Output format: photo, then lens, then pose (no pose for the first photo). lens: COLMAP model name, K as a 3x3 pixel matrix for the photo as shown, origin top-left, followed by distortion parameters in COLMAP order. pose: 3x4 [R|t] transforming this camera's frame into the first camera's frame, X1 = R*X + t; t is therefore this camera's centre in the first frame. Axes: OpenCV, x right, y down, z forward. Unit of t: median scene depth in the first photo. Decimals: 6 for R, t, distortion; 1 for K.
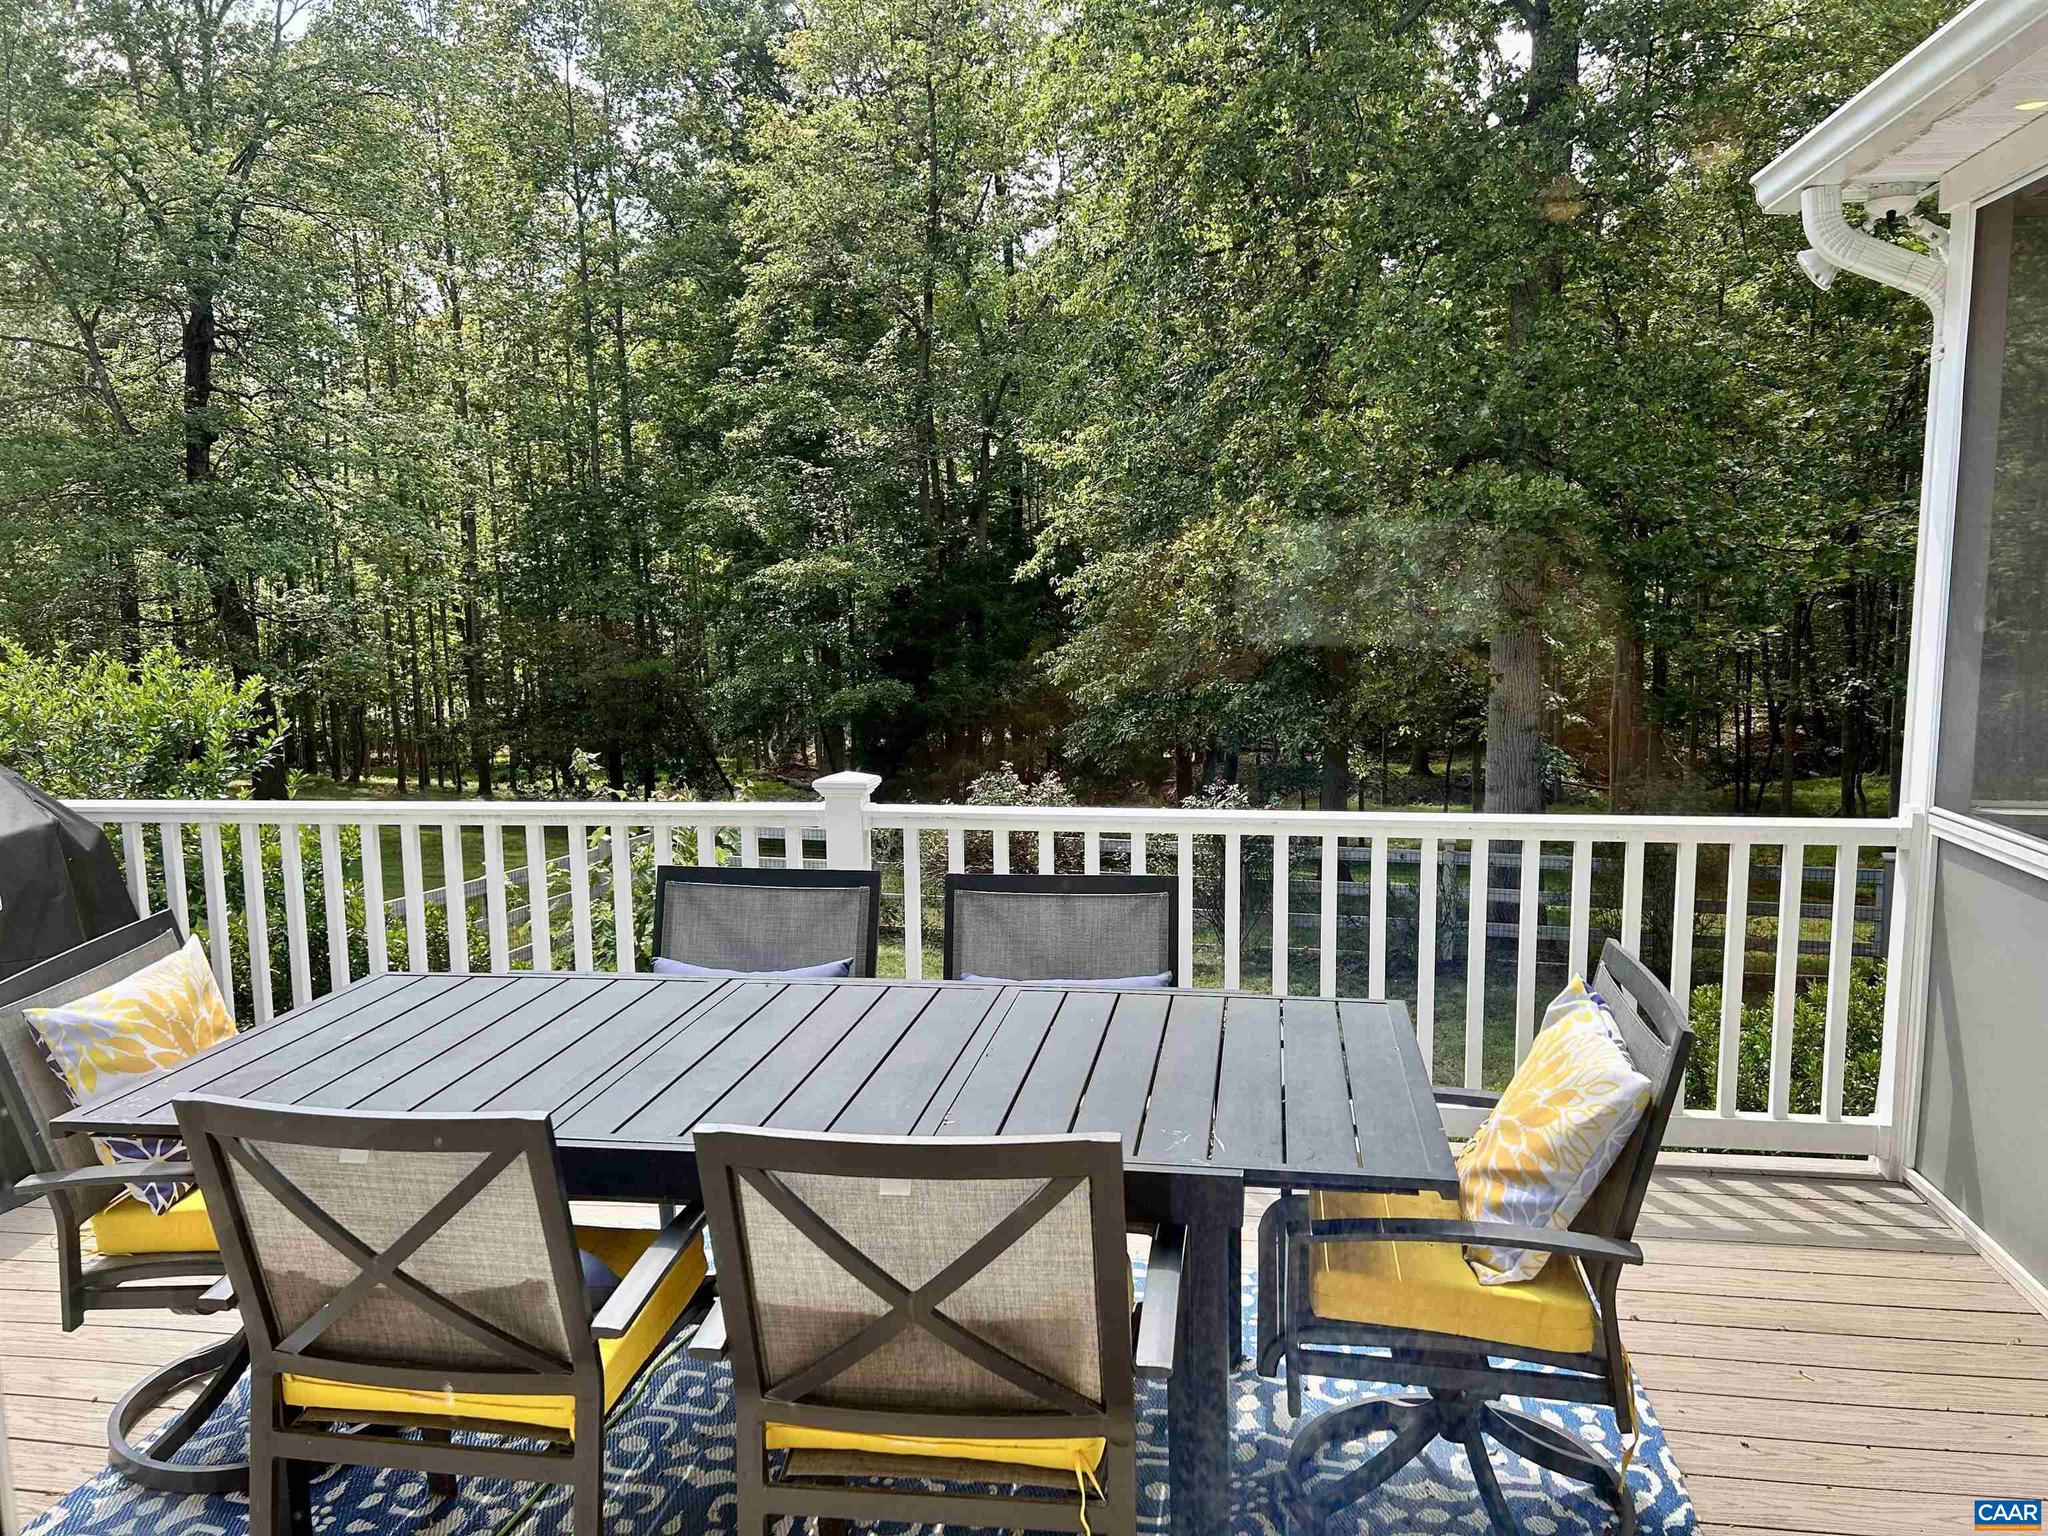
lens RADIAL K [[1543.8, 0, 1036.8], [0, 1543.8, 807.8], [0, 0, 1]] dist [0.062834, -0.070732]
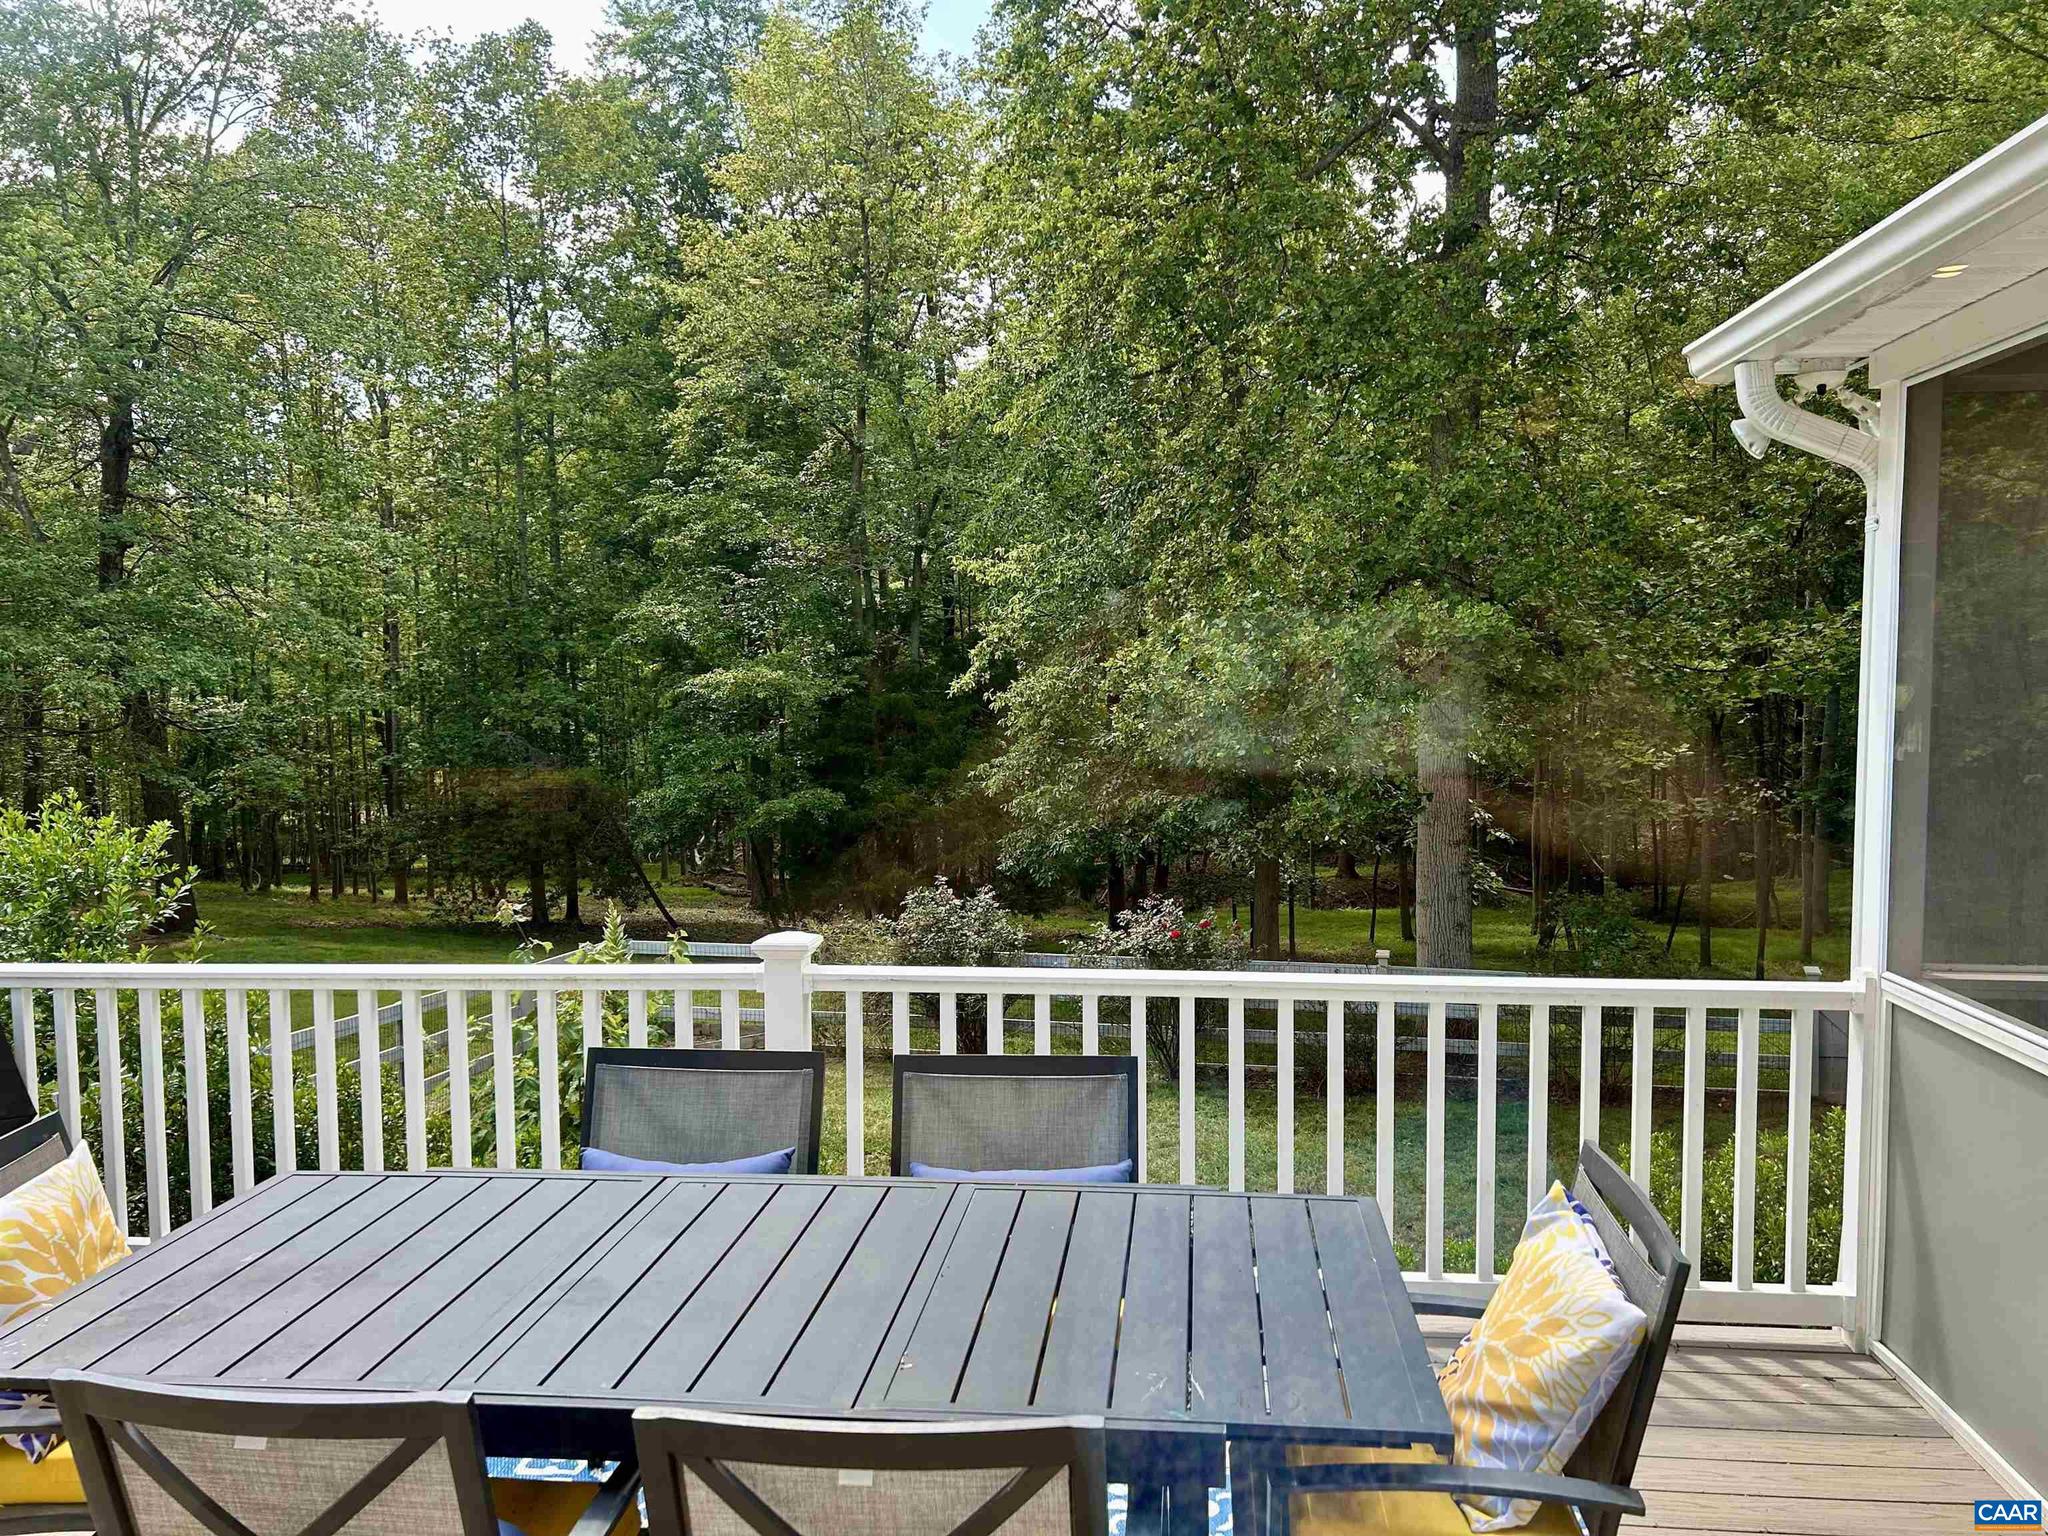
lens RADIAL K [[1543.8, 0, 1041.4], [0, 1543.8, 806.9], [0, 0, 1]] dist [0.062834, -0.070732]
pose [[0.998815, 0.000203, 0.048676, -0.003013], [0.002970, 0.997874, -0.065103, -0.009951], [-0.048585, 0.065171, 0.996691, 0.006127]]
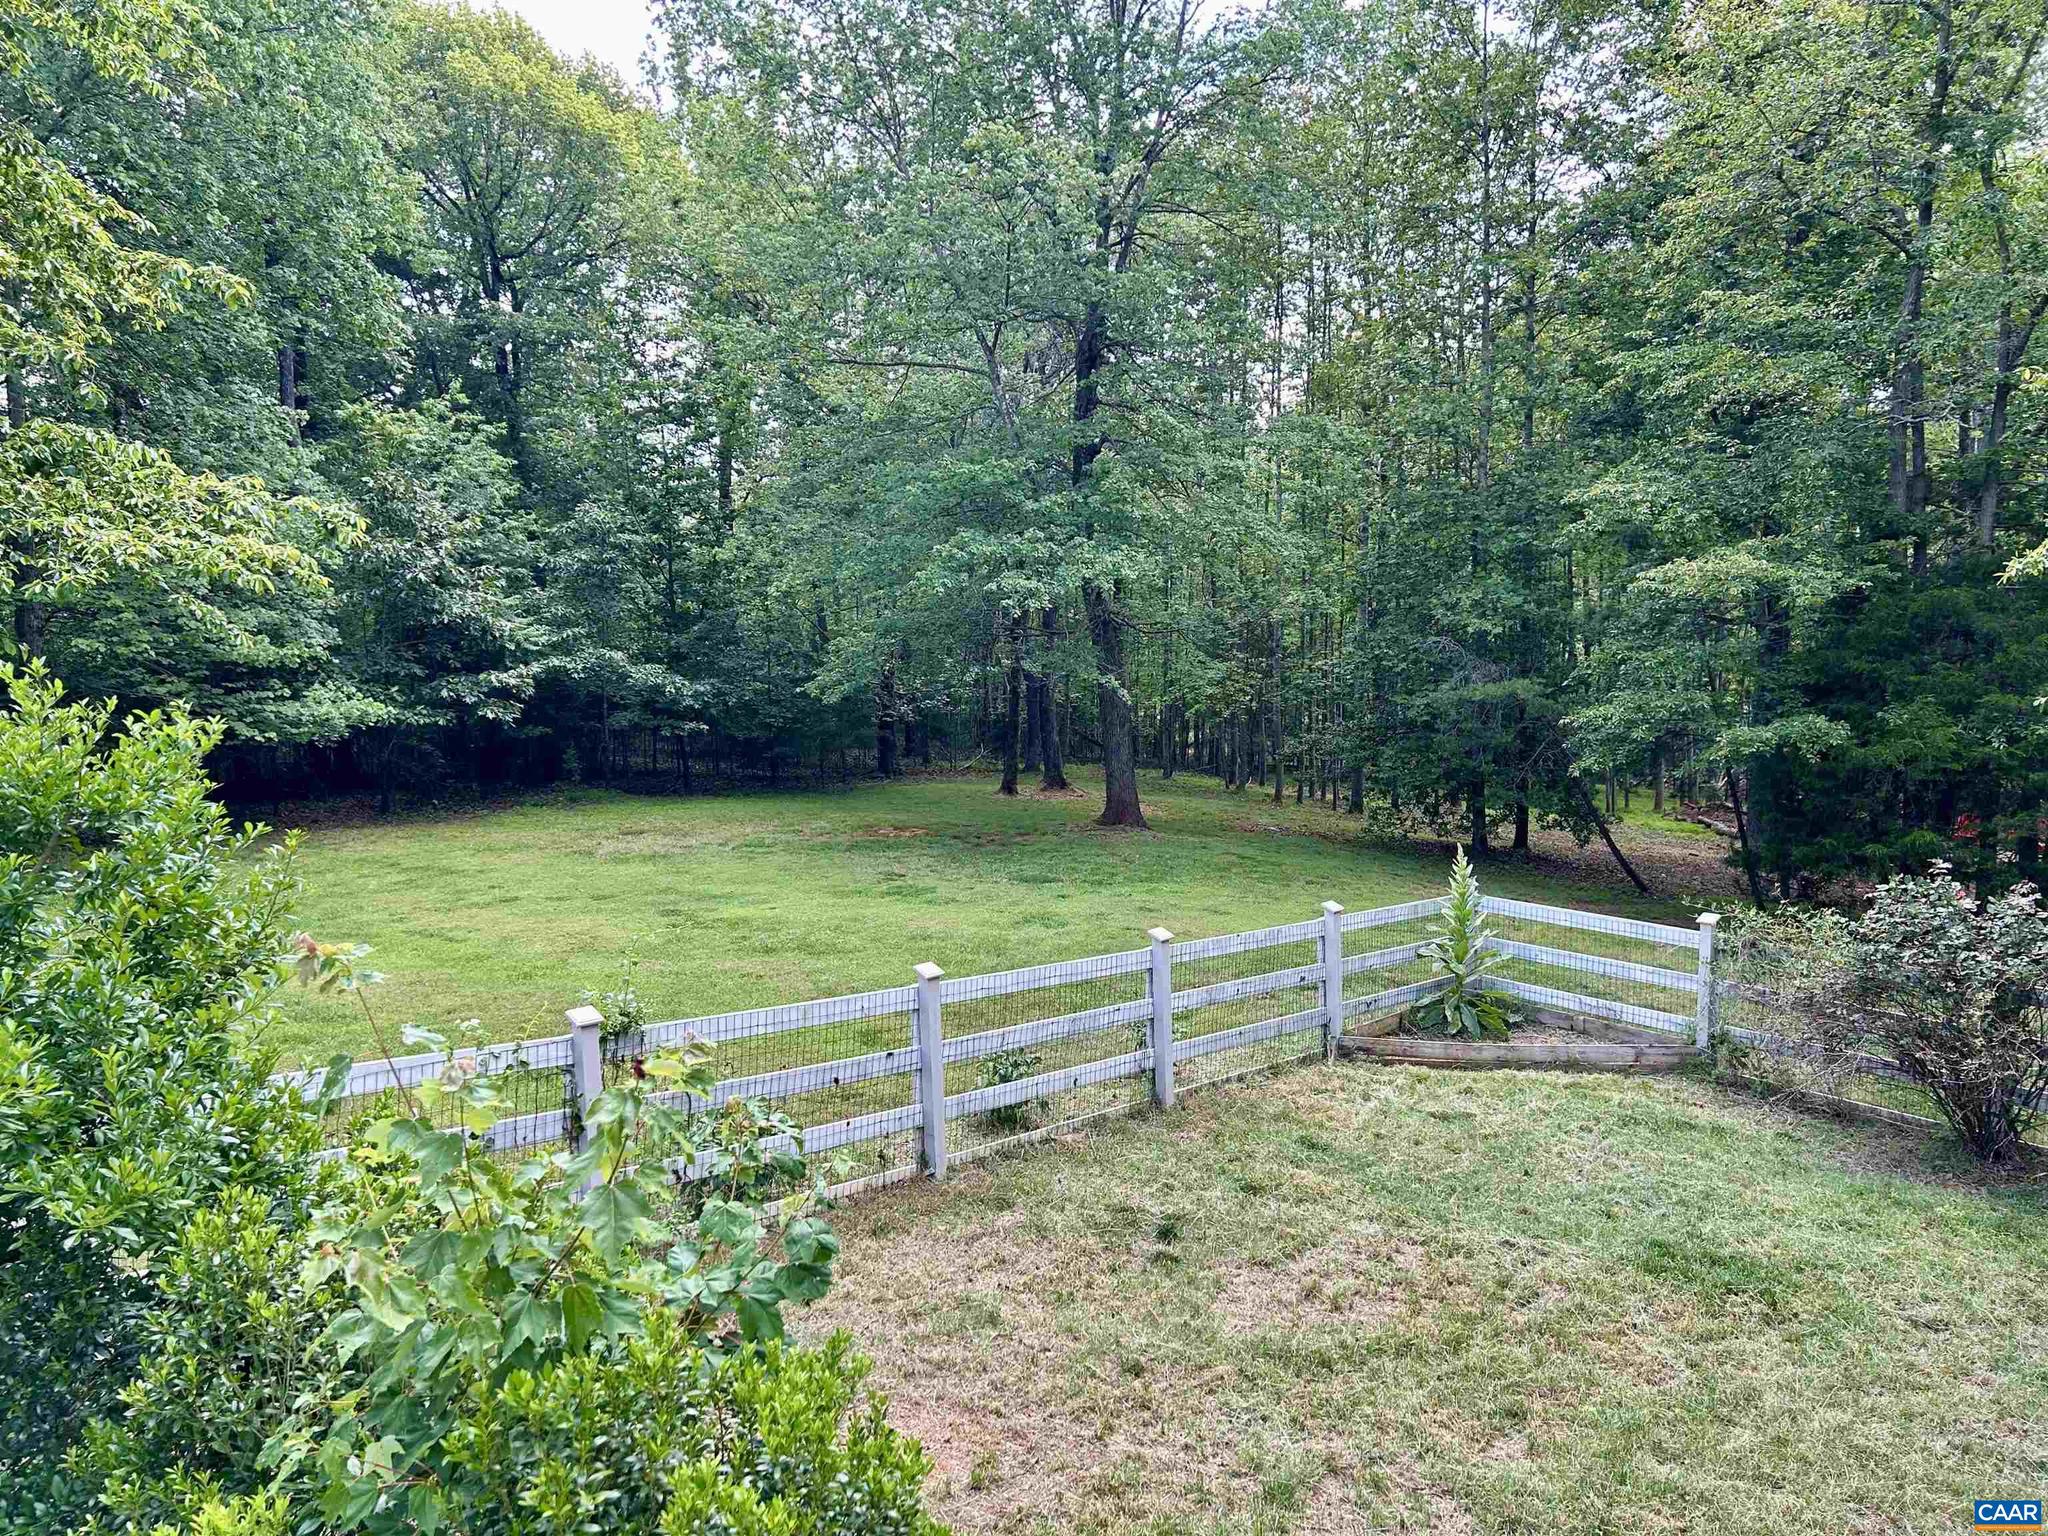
lens RADIAL K [[1543.8, 0, 1011.9], [0, 1543.8, 778.9], [0, 0, 1]] dist [0.062834, -0.070732]
pose [[0.818813, 0.070800, -0.569678, 0.030938], [-0.085485, 0.996339, 0.000957, -0.030508], [0.567660, 0.047915, 0.821868, 0.241350]]
